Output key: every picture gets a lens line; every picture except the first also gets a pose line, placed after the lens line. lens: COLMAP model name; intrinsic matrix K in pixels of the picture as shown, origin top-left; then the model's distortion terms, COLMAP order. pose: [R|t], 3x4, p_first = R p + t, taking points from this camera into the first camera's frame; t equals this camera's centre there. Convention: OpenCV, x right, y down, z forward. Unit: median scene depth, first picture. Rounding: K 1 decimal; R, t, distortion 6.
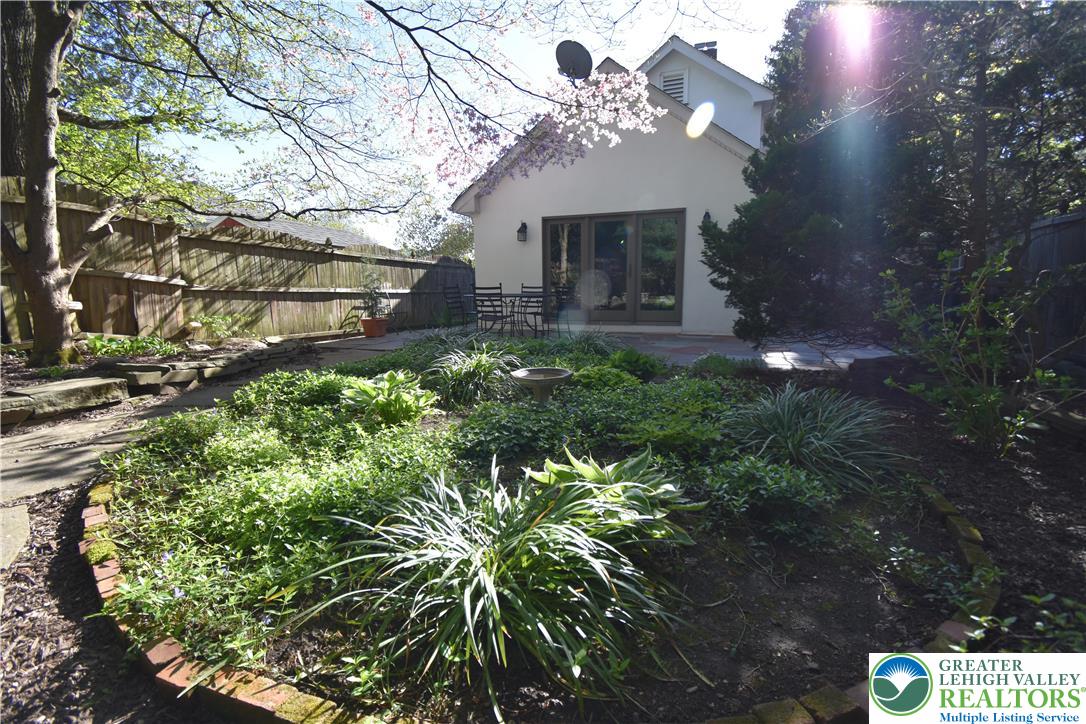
lens RADIAL K [[483.9, 0, 543.0], [0, 483.9, 362.0], [0, 0, 1]] dist [0.024823, -0.027143]
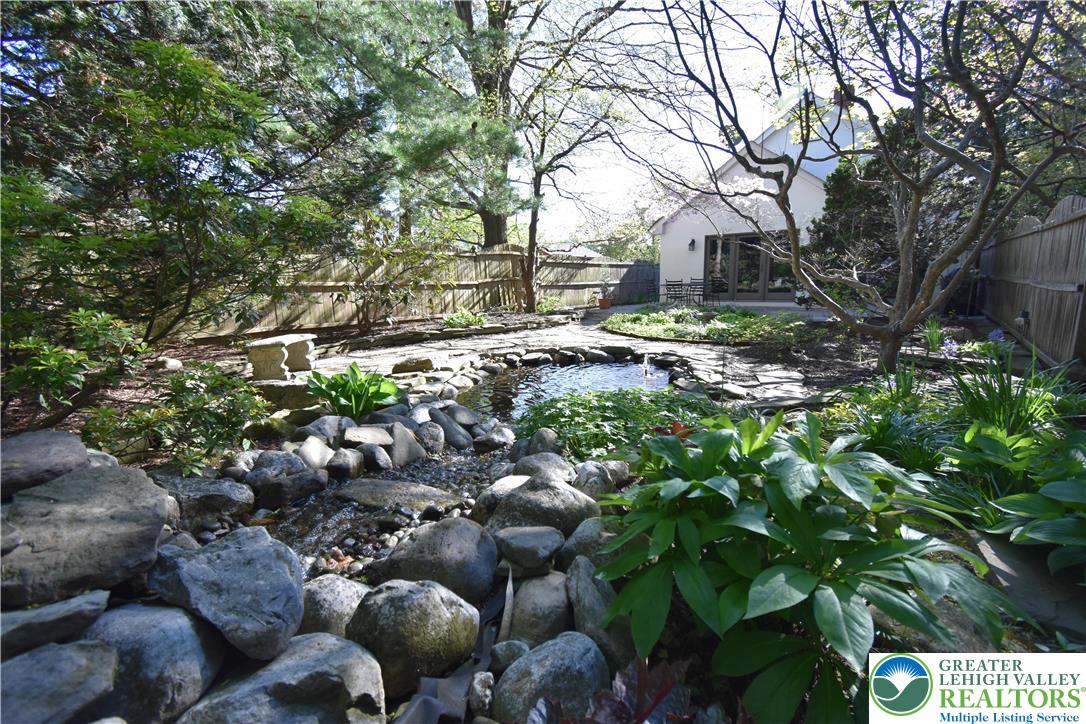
lens RADIAL K [[483.9, 0, 543.0], [0, 483.9, 362.0], [0, 0, 1]] dist [0.024823, -0.027143]
pose [[0.955298, 0.036474, -0.293385, -0.031697], [-0.026151, 0.998896, 0.039032, 0.088396], [0.294485, -0.029614, 0.955197, -0.844019]]
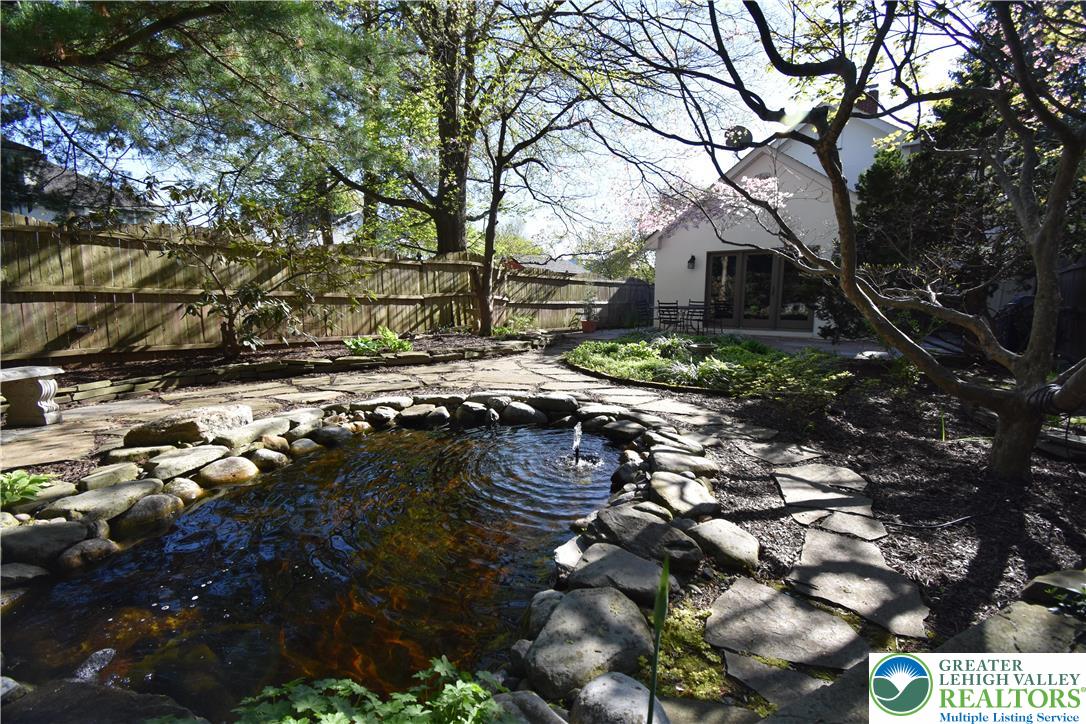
lens RADIAL K [[483.9, 0, 543.0], [0, 483.9, 362.0], [0, 0, 1]] dist [0.024823, -0.027143]
pose [[0.950751, 0.053985, -0.305220, -0.007657], [-0.056849, 0.998383, -0.000499, 0.054913], [0.304699, 0.017826, 0.952282, -0.549532]]
